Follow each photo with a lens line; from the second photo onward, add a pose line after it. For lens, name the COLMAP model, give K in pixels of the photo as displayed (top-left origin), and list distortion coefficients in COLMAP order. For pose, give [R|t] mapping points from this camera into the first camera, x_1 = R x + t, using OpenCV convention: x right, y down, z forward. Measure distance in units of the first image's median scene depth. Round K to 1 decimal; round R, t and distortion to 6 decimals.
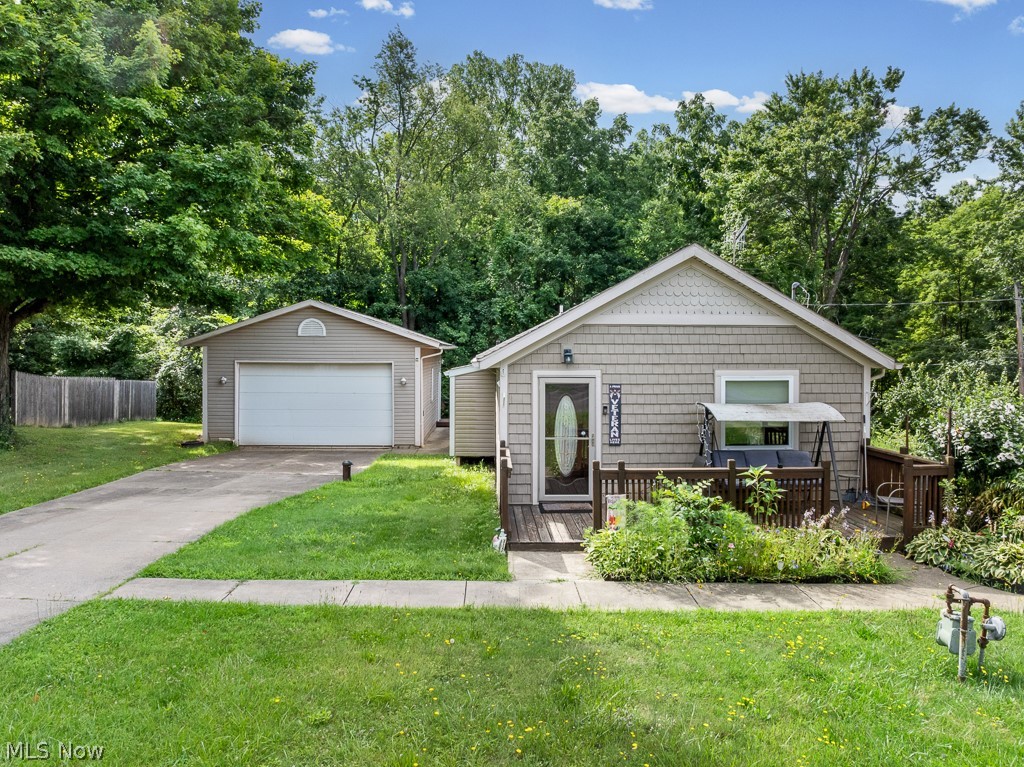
lens RADIAL K [[698.0, 0, 527.0], [0, 698.0, 399.2], [0, 0, 1]] dist [-0.017597, -0.038083]
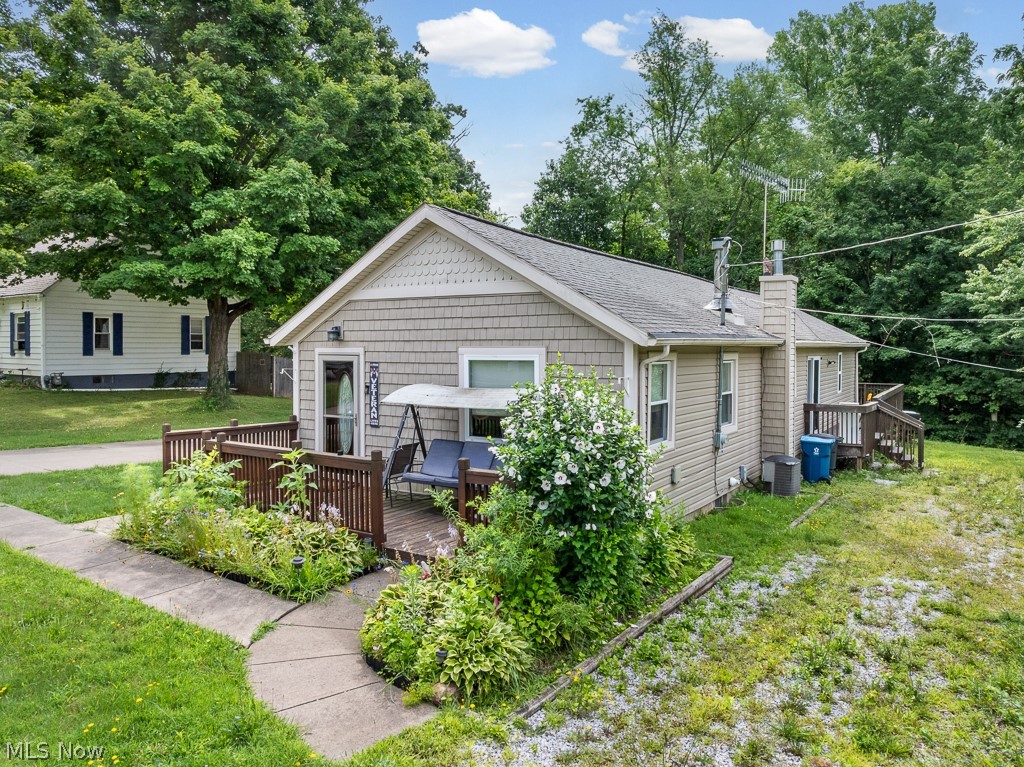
lens RADIAL K [[698.0, 0, 527.0], [0, 698.0, 399.2], [0, 0, 1]] dist [-0.017597, -0.038083]
pose [[0.821847, 0.042175, -0.568145, 0.837441], [-0.039226, 0.999078, 0.017421, 0.003898], [0.568356, 0.007969, 0.822744, 0.335336]]
